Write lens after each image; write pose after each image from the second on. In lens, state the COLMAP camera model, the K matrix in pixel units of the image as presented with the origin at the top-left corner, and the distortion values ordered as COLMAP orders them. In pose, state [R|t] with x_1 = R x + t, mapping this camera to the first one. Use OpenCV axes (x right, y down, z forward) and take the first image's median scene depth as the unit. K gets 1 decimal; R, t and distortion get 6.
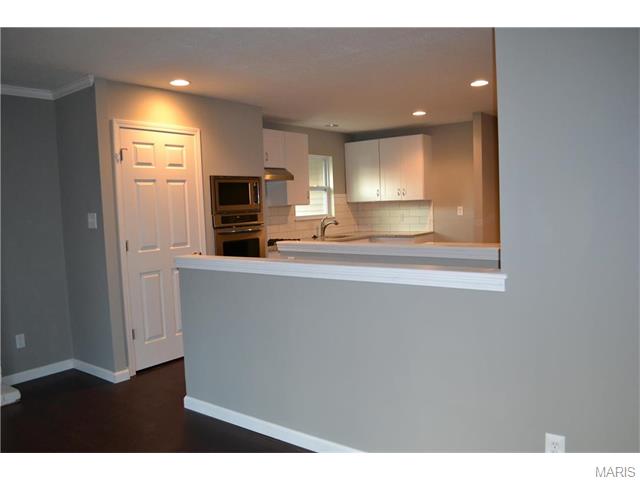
lens RADIAL K [[512.8, 0, 322.8], [0, 512.8, 240.2], [0, 0, 1]] dist [-0.081647, 0.012936]
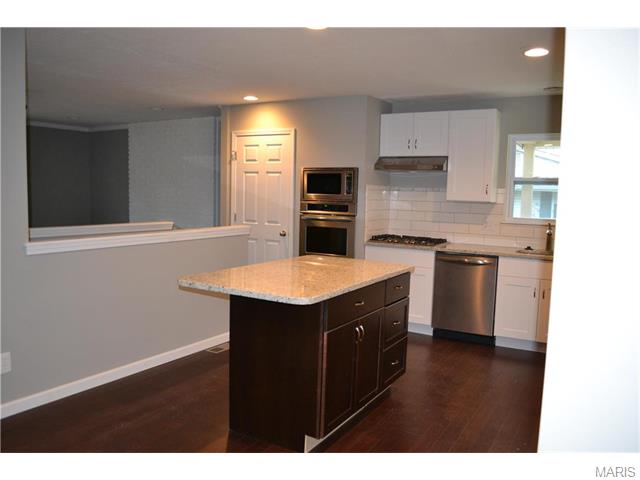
lens RADIAL K [[512.8, 0, 318.5], [0, 512.8, 240.6], [0, 0, 1]] dist [-0.081647, 0.012936]
pose [[0.114684, 0.124510, -0.985568, 1.002586], [-0.106382, 0.987948, 0.112431, -0.103136], [0.987689, 0.091952, 0.126548, 0.956672]]
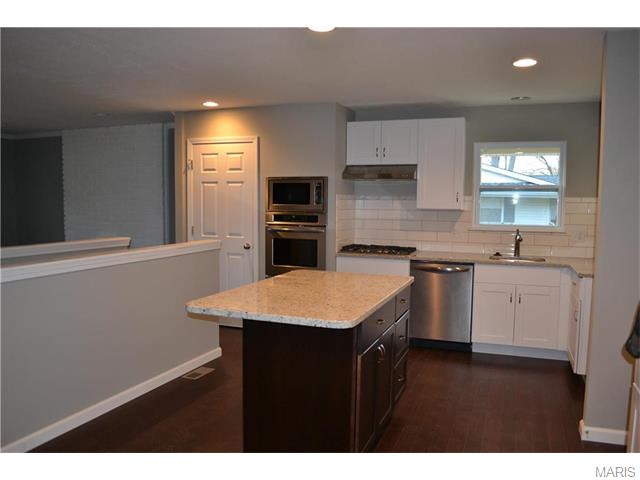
lens RADIAL K [[512.8, 0, 321.2], [0, 512.8, 239.9], [0, 0, 1]] dist [-0.081647, 0.012936]
pose [[0.277873, 0.103833, -0.954990, 0.937926], [-0.093846, 0.992320, 0.080585, -0.097053], [0.956023, 0.067230, 0.285484, 0.850903]]
